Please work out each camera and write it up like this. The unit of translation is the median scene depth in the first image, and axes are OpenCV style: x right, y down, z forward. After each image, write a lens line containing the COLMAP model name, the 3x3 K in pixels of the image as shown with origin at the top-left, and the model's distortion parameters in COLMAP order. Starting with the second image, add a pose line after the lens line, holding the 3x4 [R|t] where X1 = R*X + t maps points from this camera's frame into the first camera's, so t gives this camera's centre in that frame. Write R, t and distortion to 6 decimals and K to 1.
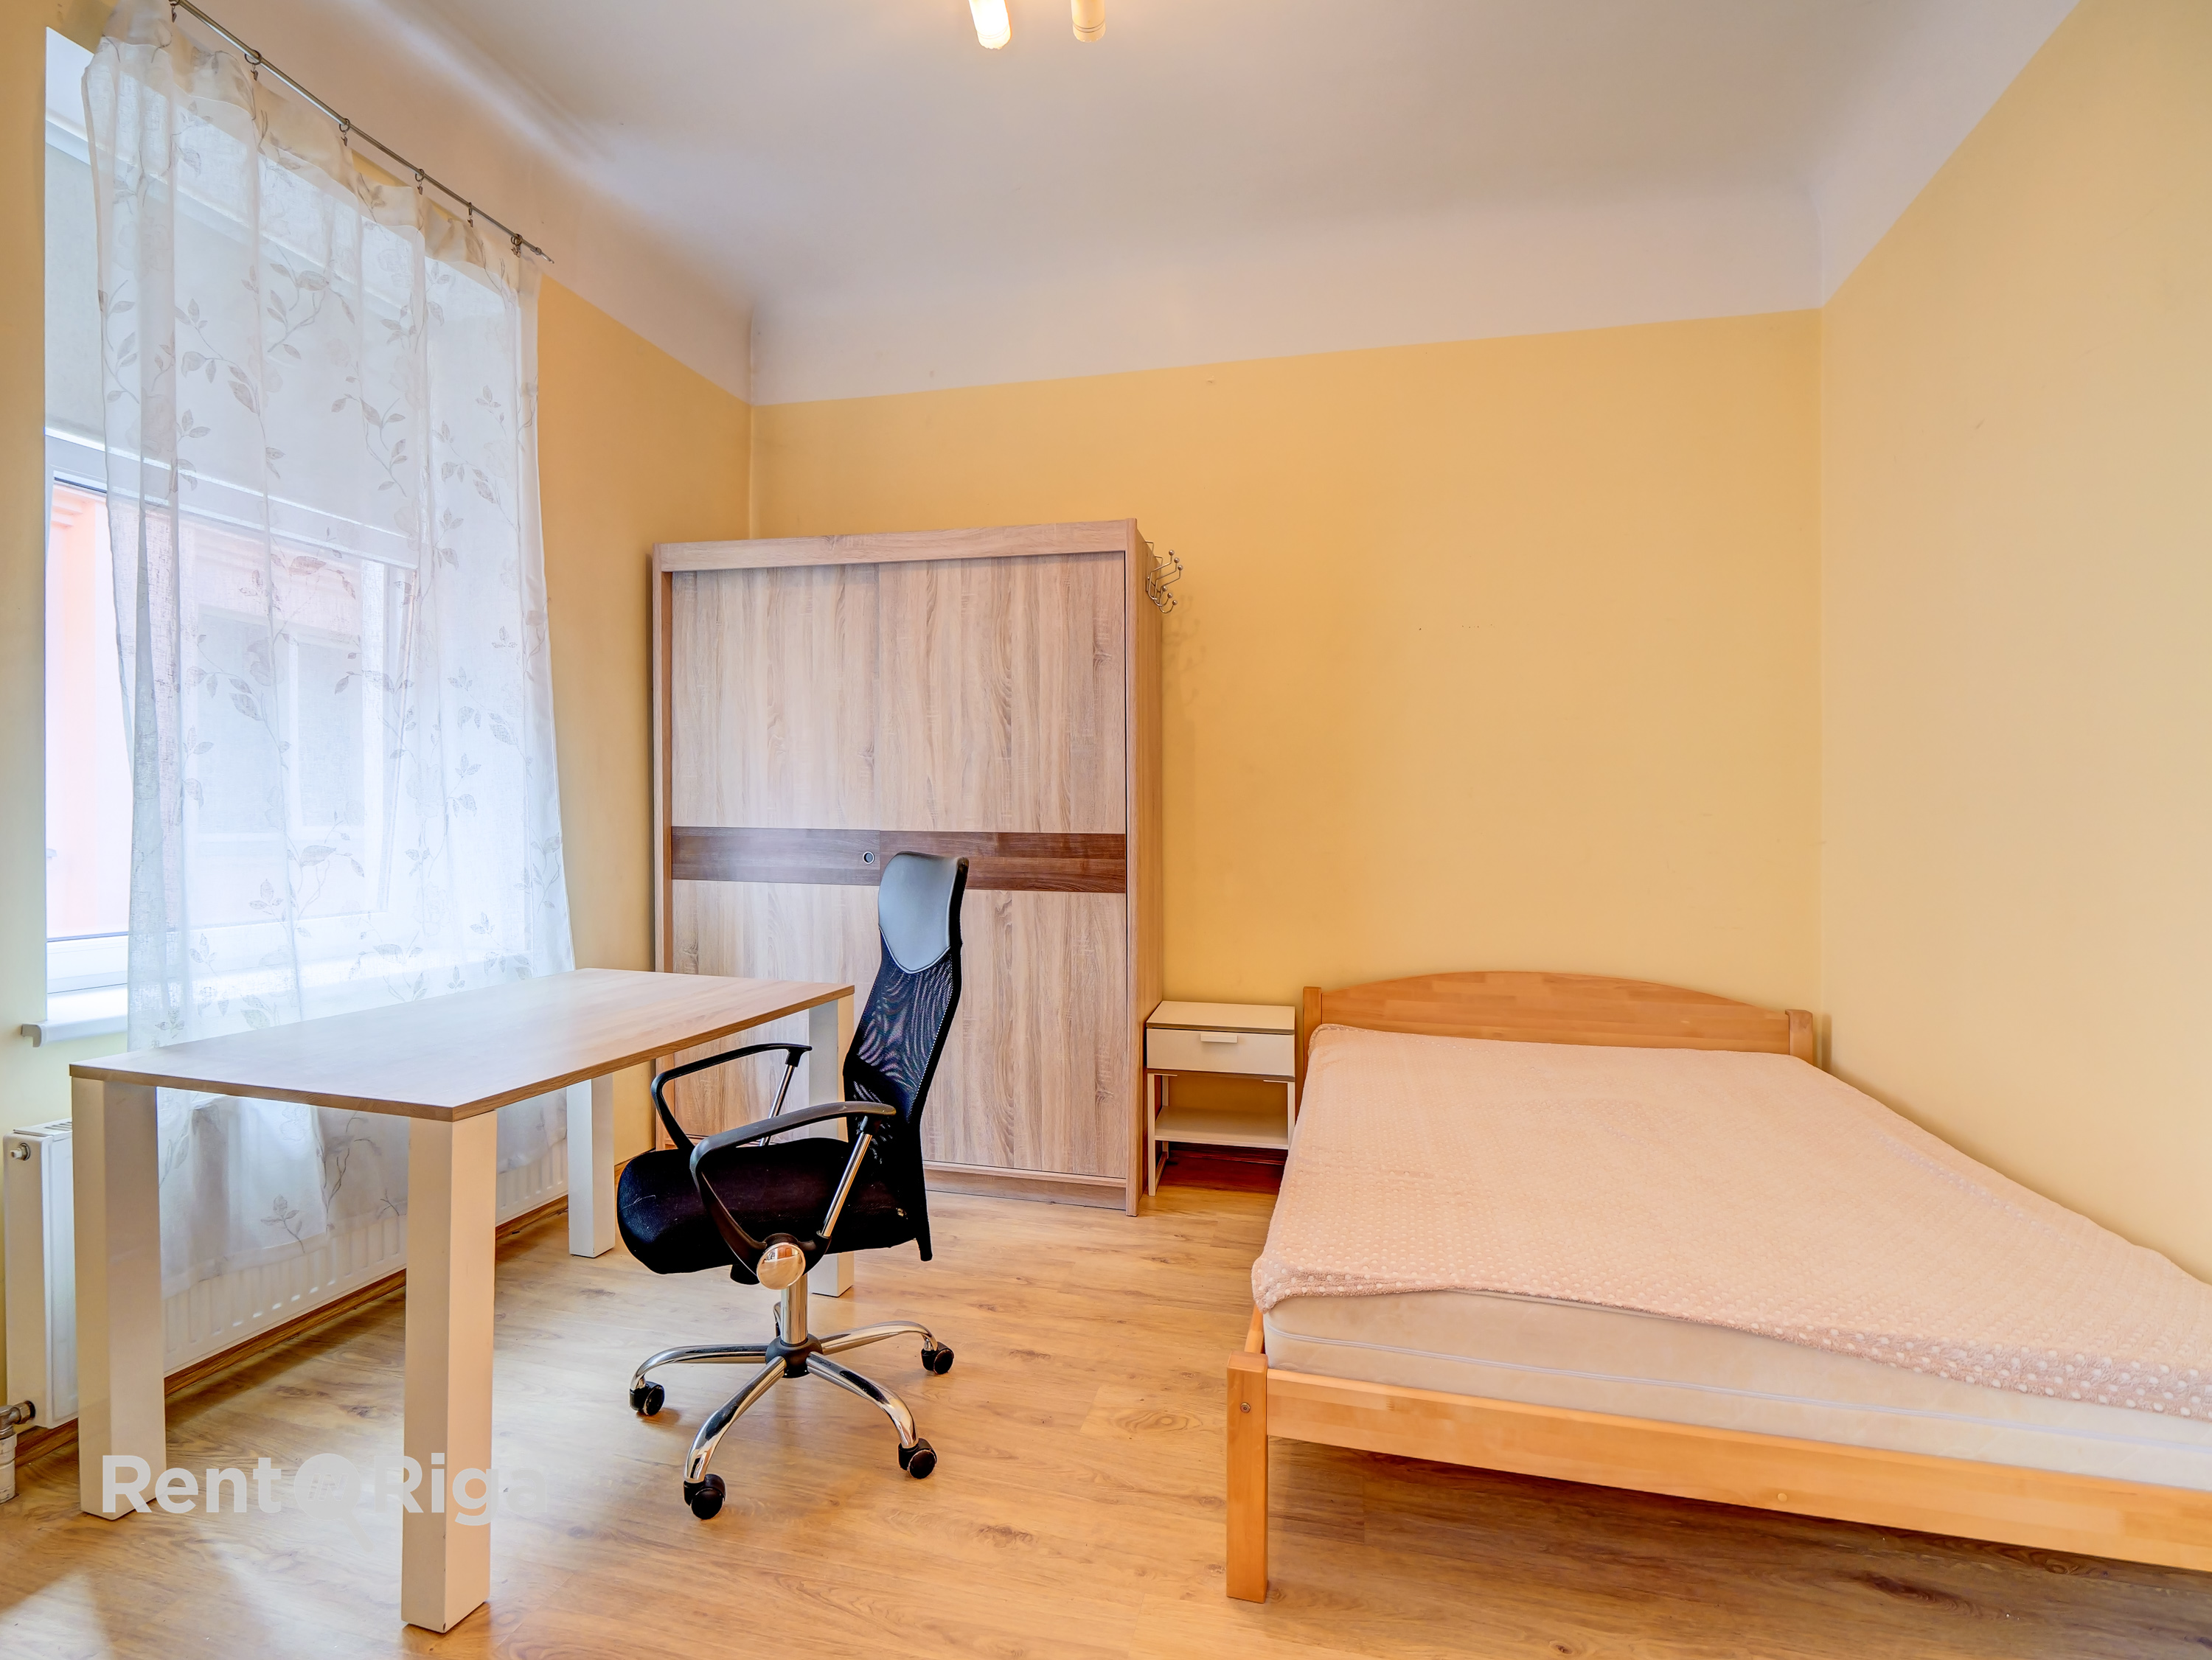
lens RADIAL K [[1075.2, 0, 1112.1], [0, 1075.2, 824.5], [0, 0, 1]] dist [-0.018323, 0.000829]
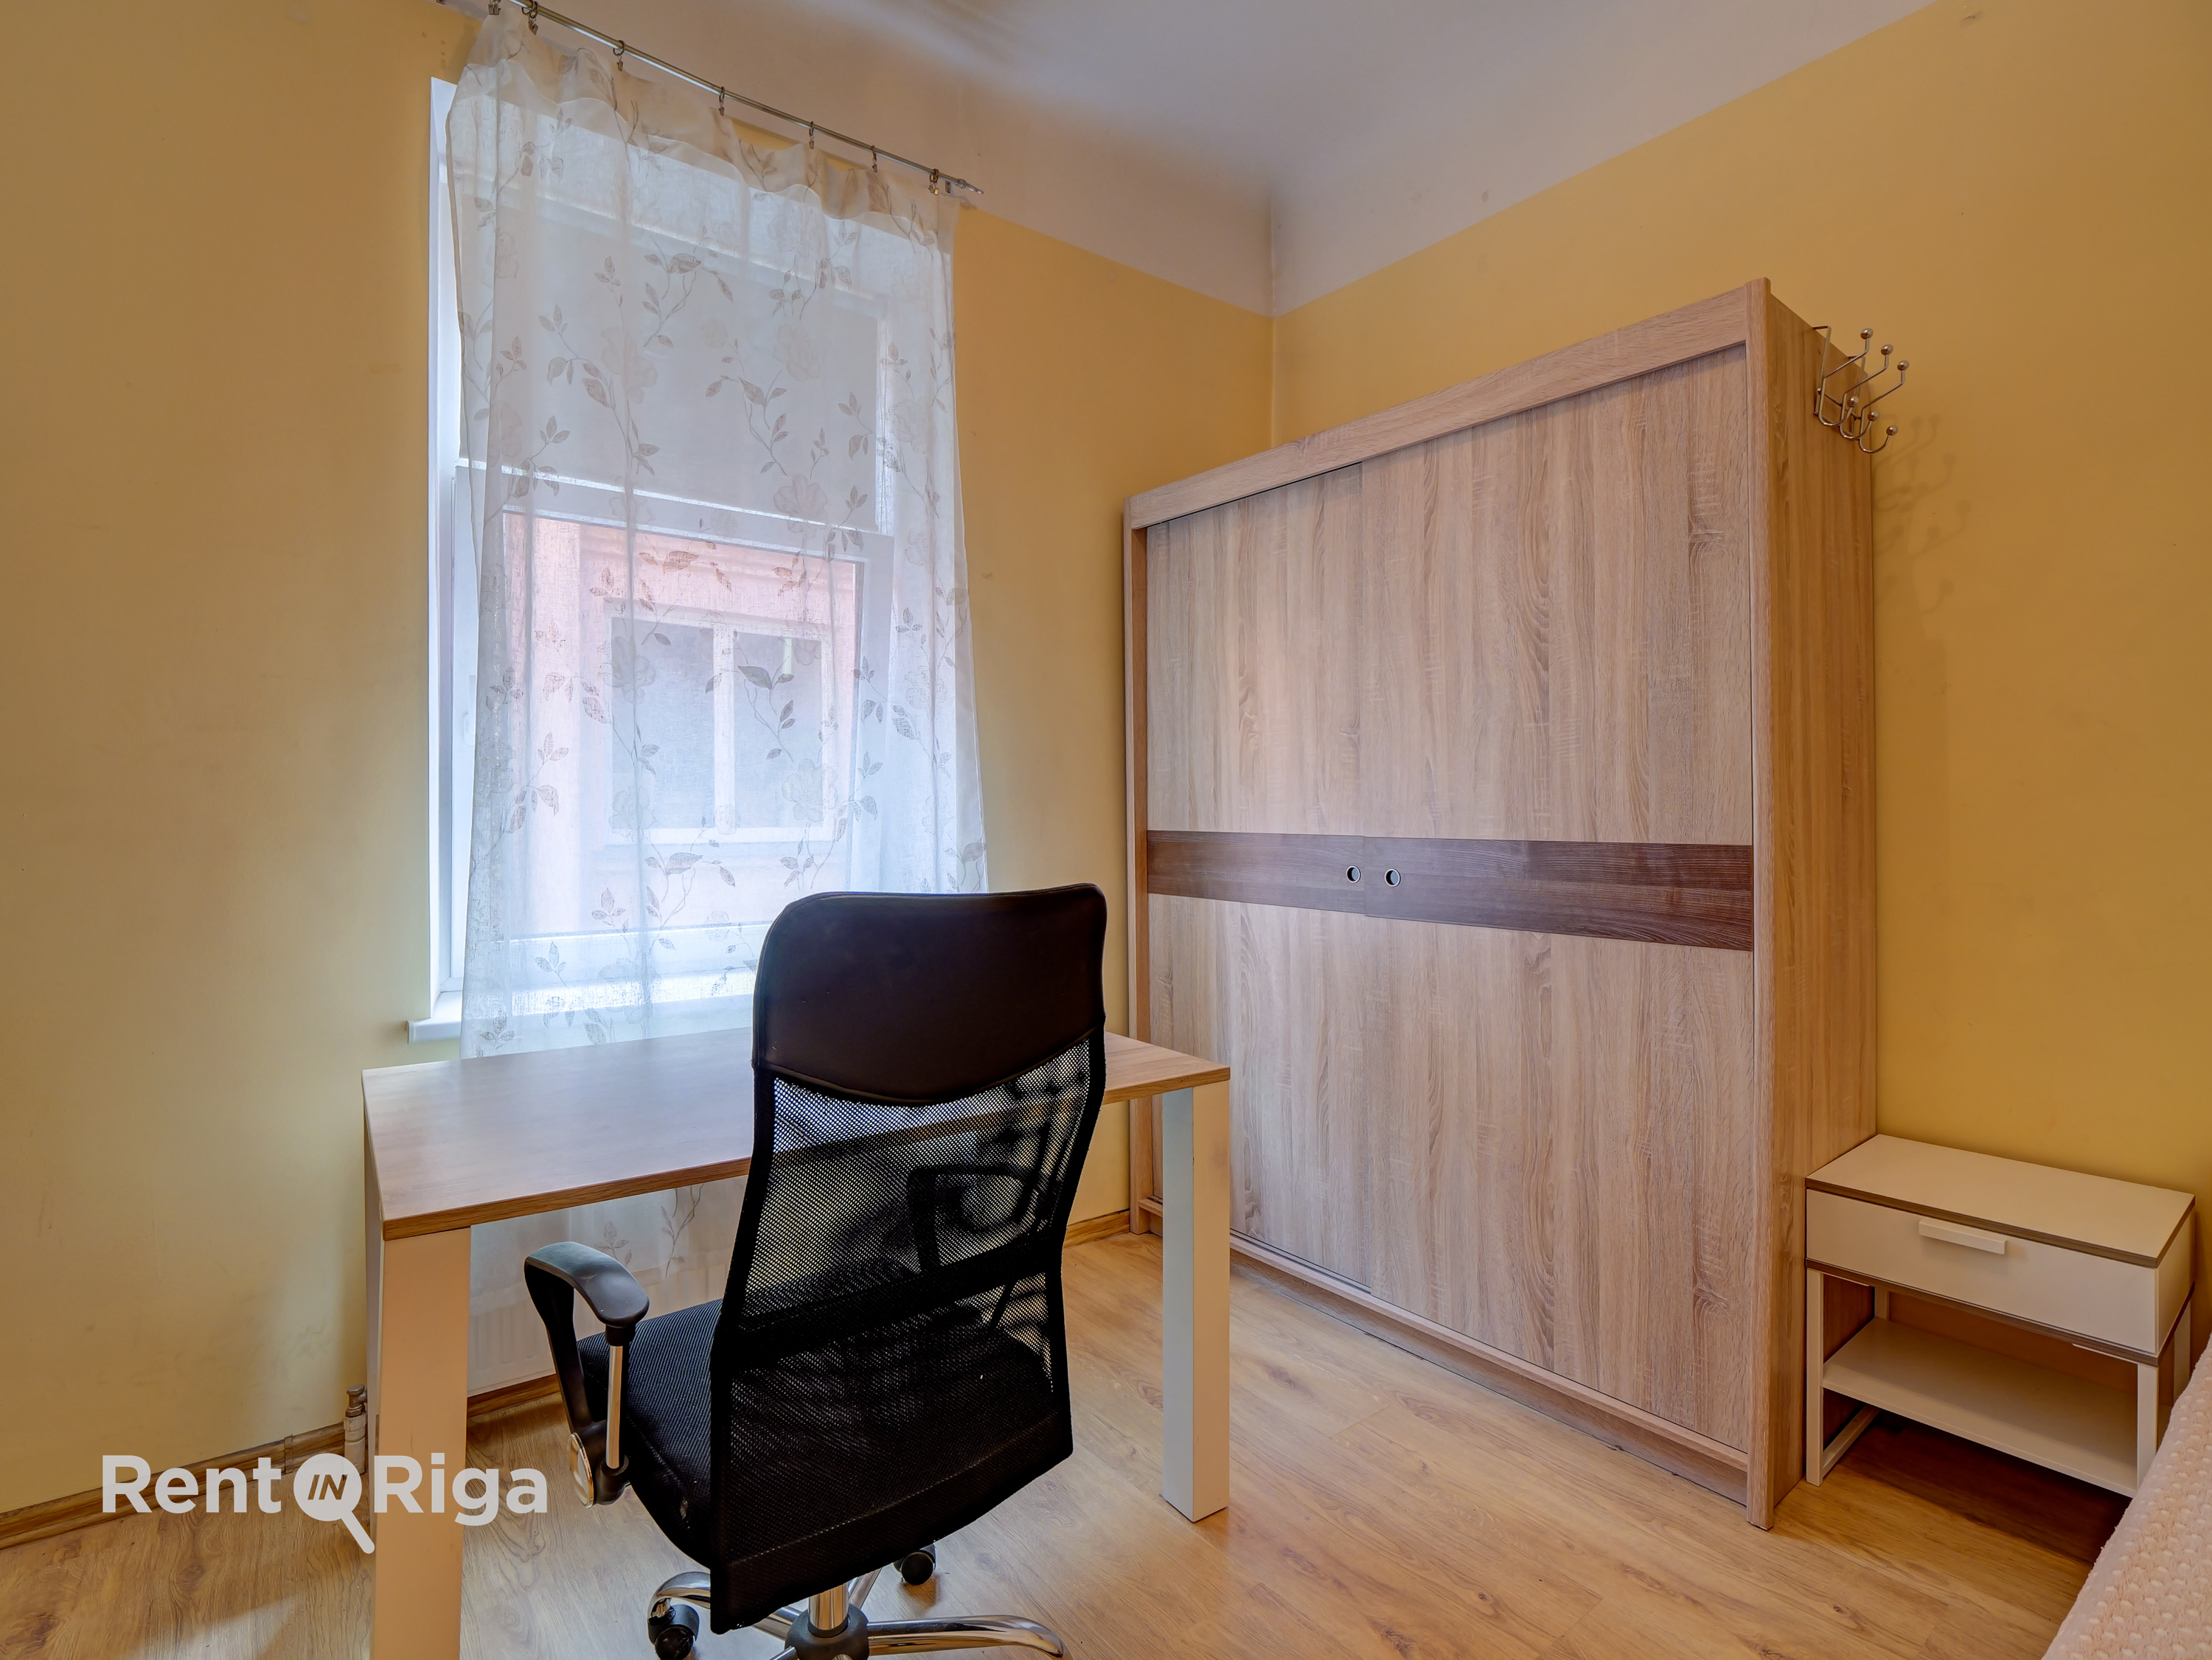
lens RADIAL K [[1075.2, 0, 1097.8], [0, 1075.2, 827.5], [0, 0, 1]] dist [-0.018323, 0.000829]
pose [[0.769424, -0.001344, -0.638737, 0.105069], [0.003072, 0.999994, 0.001596, -0.002365], [0.638731, -0.003190, 0.769424, 0.350251]]
